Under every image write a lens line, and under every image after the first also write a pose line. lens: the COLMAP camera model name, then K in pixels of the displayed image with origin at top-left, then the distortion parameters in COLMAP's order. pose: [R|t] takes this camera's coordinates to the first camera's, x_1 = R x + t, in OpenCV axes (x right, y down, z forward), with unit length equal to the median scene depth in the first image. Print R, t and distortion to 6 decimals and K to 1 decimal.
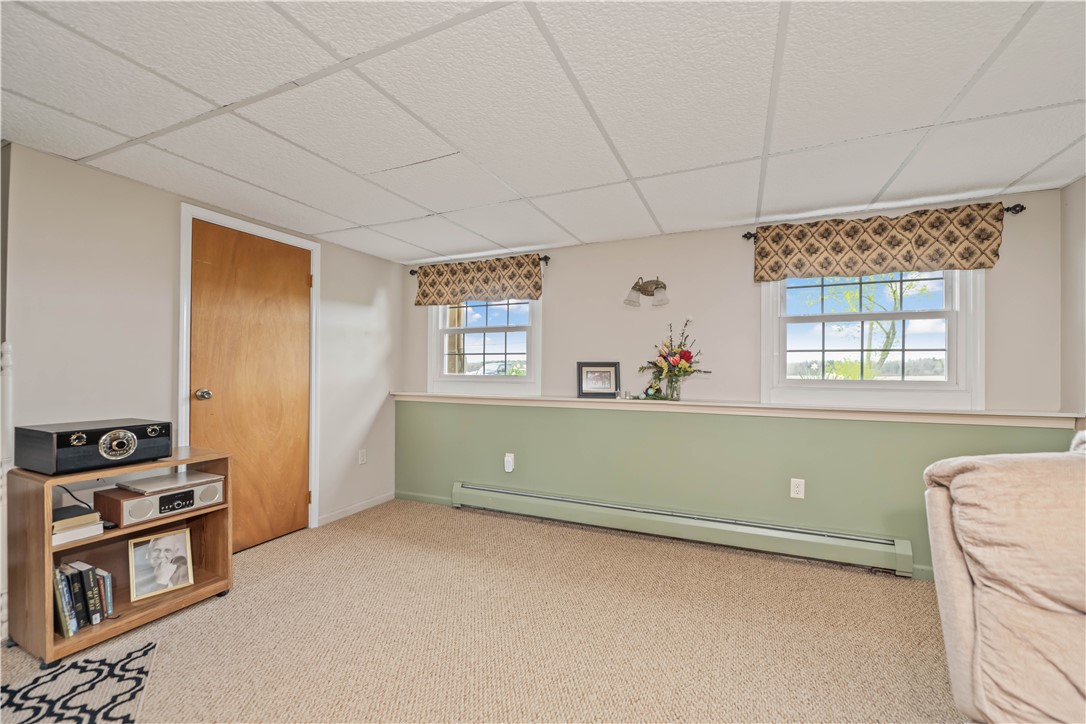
lens RADIAL K [[438.9, 0, 551.5], [0, 438.9, 371.3], [0, 0, 1]] dist [-0.004247, -0.001748]
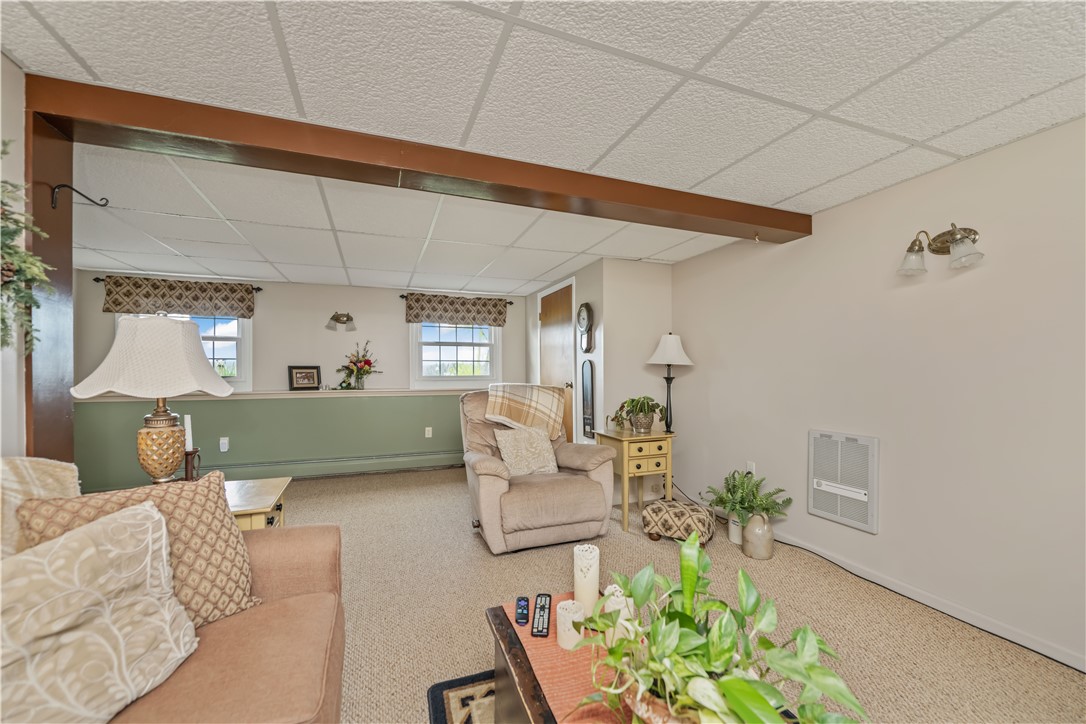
lens RADIAL K [[438.9, 0, 550.1], [0, 438.9, 370.4], [0, 0, 1]] dist [-0.004247, -0.001748]
pose [[0.711472, -0.007546, 0.702674, -0.360059], [0.005167, 0.999971, 0.005508, -0.010480], [-0.702696, -0.000288, 0.711491, -0.655966]]
